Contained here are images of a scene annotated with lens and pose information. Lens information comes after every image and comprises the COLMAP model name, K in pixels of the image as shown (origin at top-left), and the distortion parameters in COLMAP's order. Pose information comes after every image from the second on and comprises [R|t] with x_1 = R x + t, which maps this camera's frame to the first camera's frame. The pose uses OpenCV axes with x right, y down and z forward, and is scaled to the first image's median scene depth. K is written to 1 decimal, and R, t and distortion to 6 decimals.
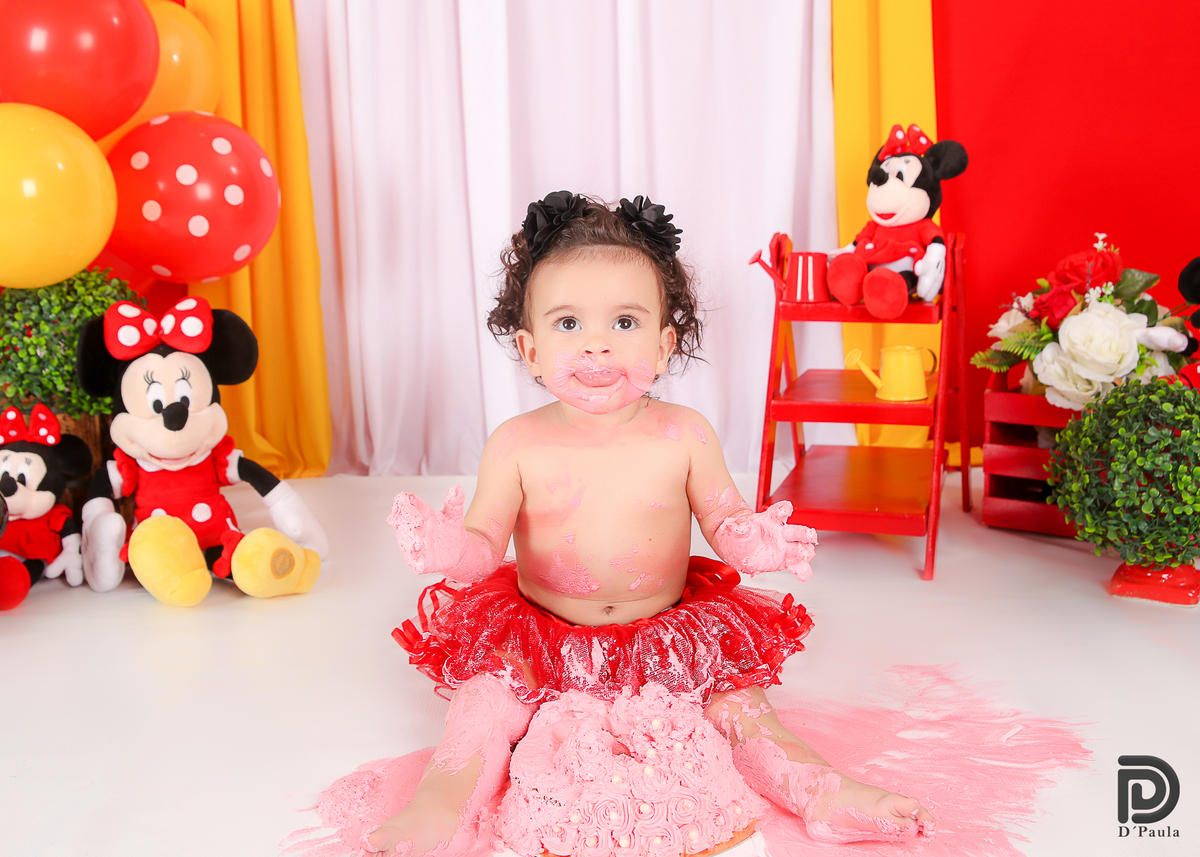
lens RADIAL K [[1407.0, 0, 571.8], [0, 1407.0, 405.0], [0, 0, 1]] dist [-0.032668, -0.008846]
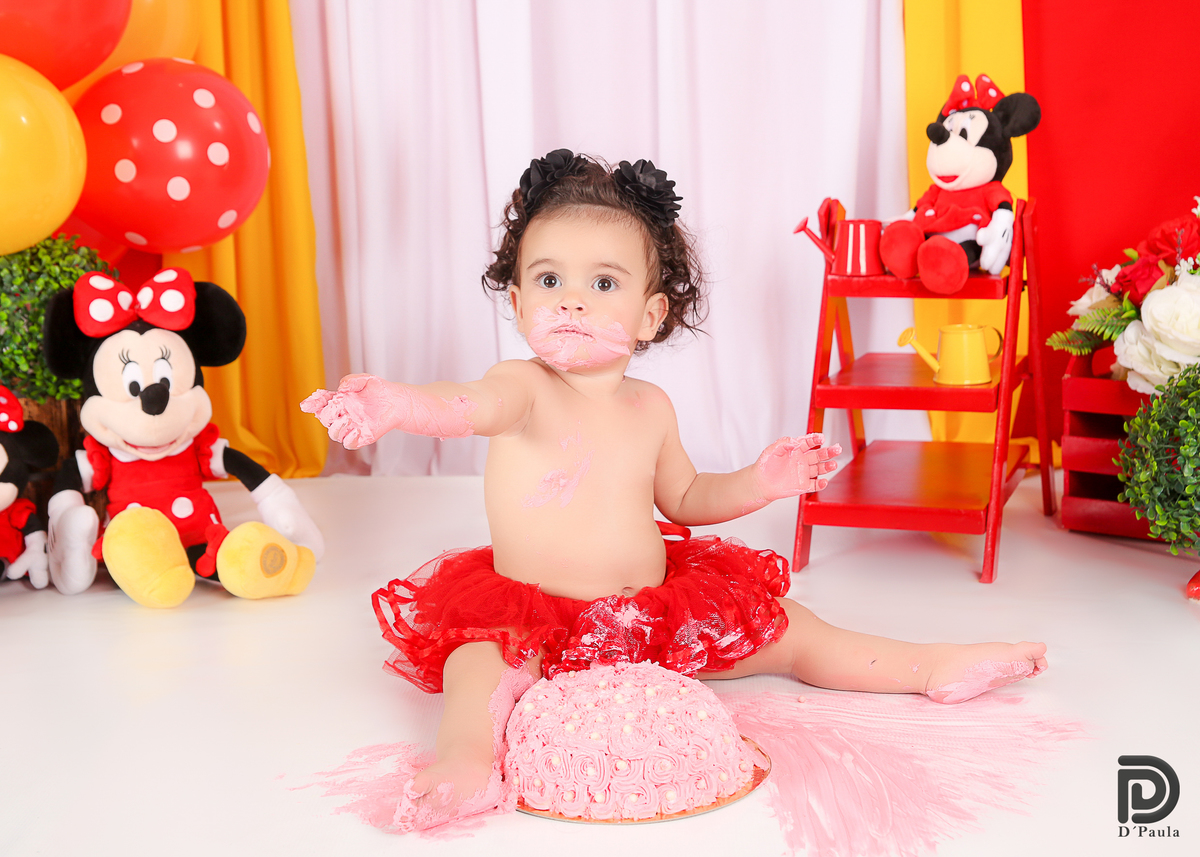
lens RADIAL K [[1840.2, 0, 618.2], [0, 1840.2, 428.1], [0, 0, 1]] dist [0.053778, 0.093112]
pose [[0.999897, 0.003019, -0.014054, 0.031287], [-0.002984, 0.999992, 0.002515, 0.021539], [0.014062, -0.002472, 0.999898, -0.176255]]
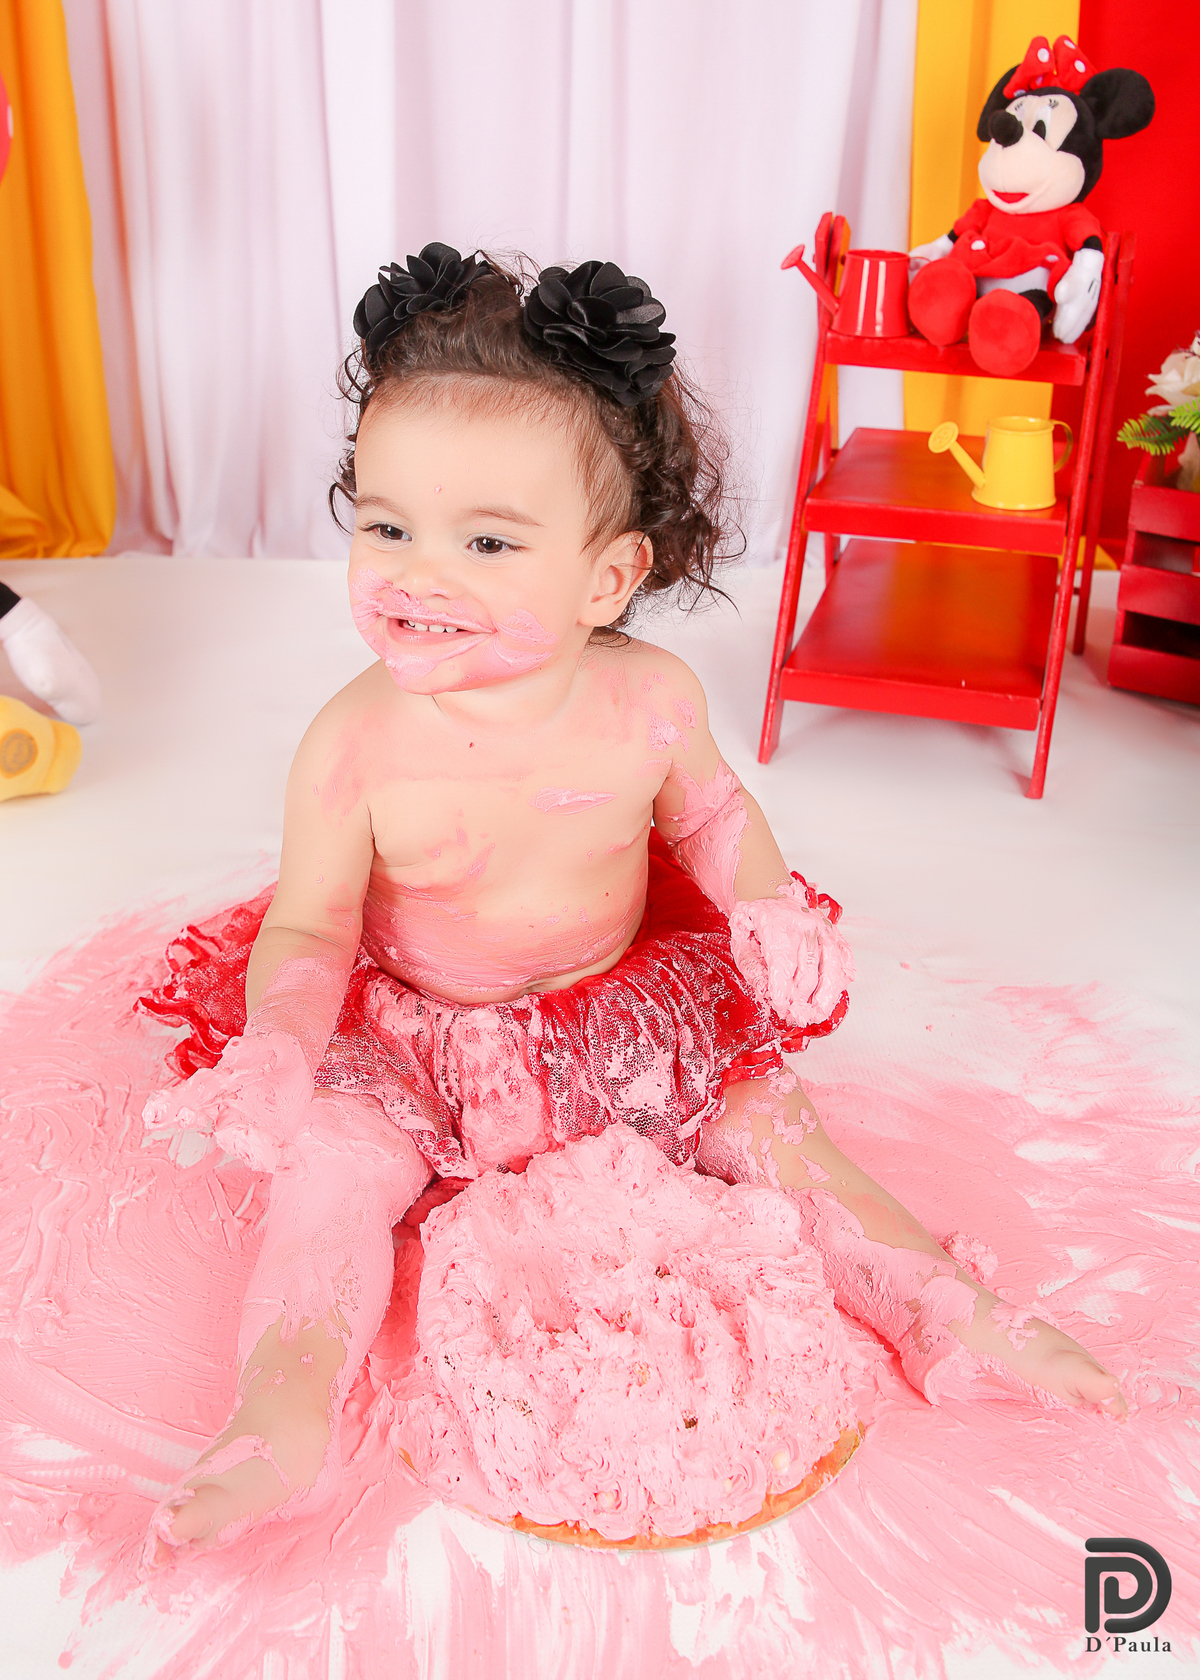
lens RADIAL K [[1756.6, 0, 538.4], [0, 1756.6, 758.8], [0, 0, 1]] dist [-0.067346, 0.044451]
pose [[0.998940, 0.022311, 0.040256, -0.005279], [-0.031164, 0.971522, 0.234889, -0.068551], [-0.033869, -0.235895, 0.971188, 0.219063]]
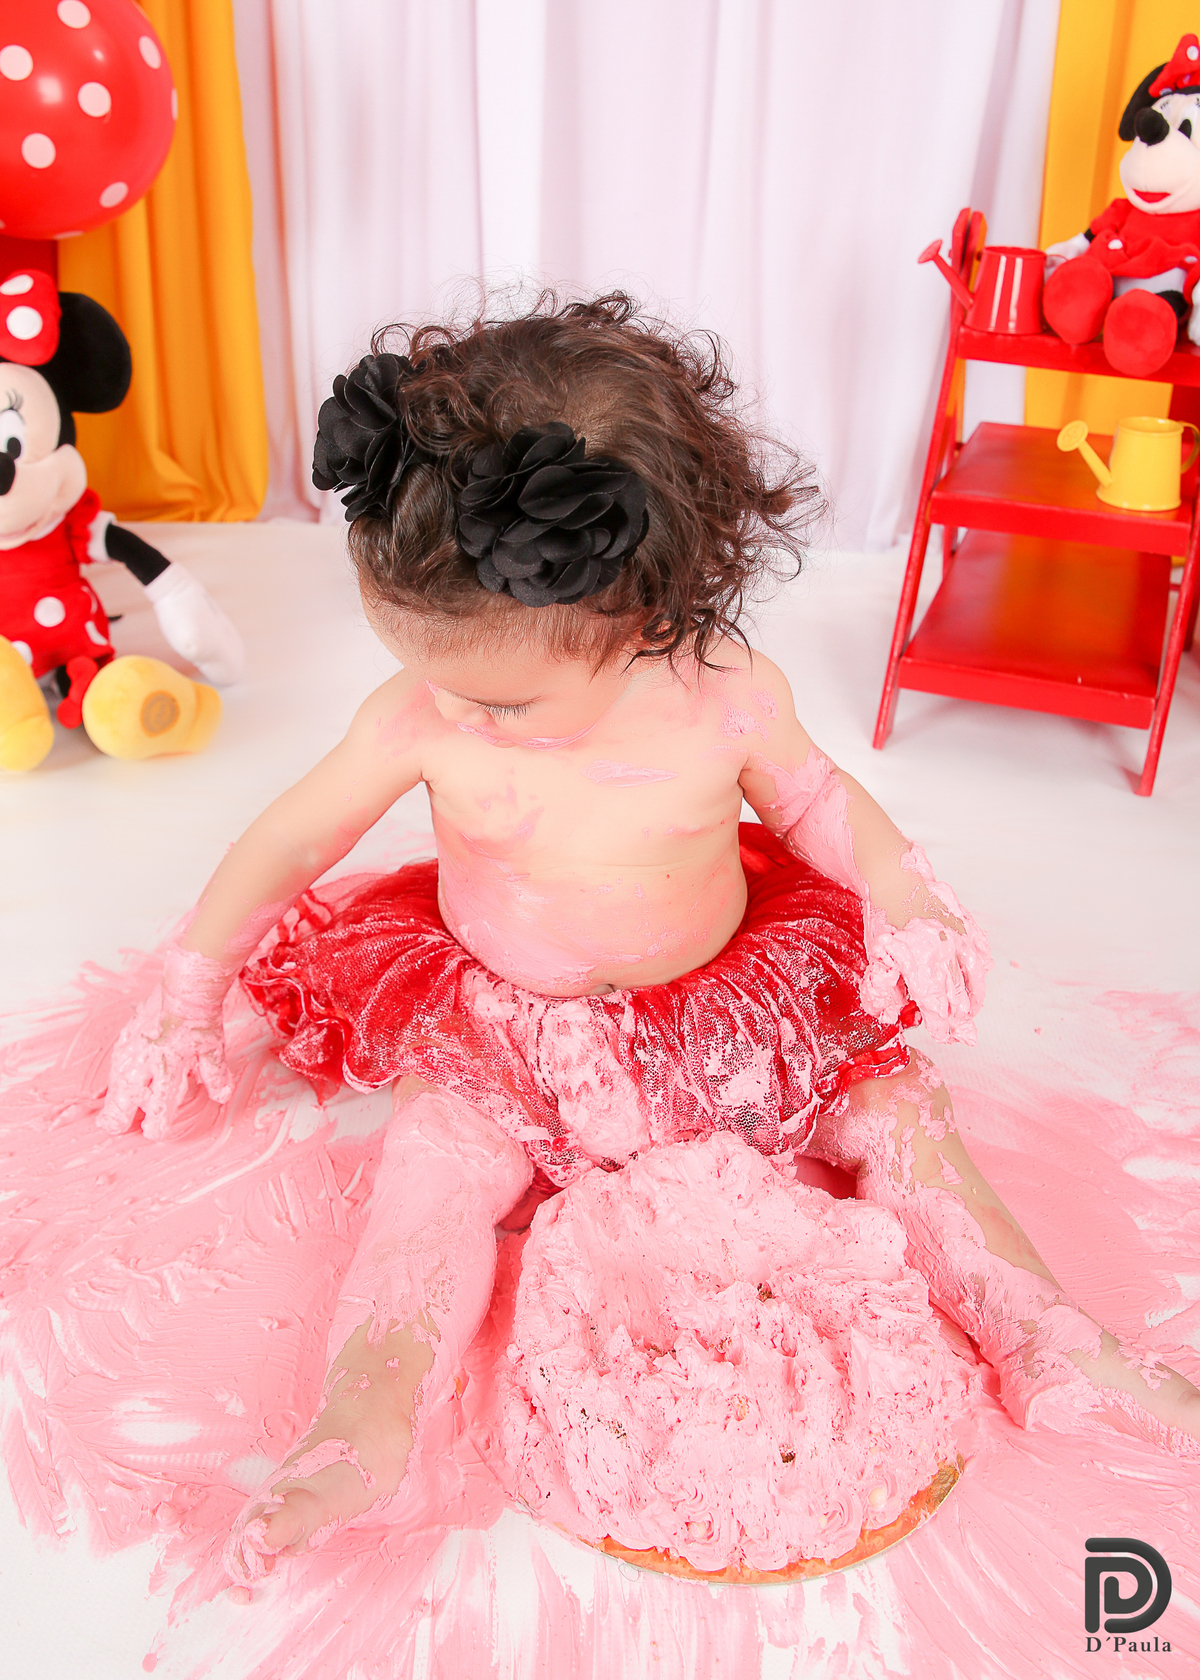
lens RADIAL K [[1569.1, 0, 551.8], [0, 1569.1, 787.8], [0, 0, 1]] dist [-0.096098, 0.075734]
pose [[0.997875, 0.061759, -0.020752, -0.006382], [-0.053113, 0.955582, 0.289899, -0.068550], [0.037734, -0.288181, 0.956832, 0.278990]]
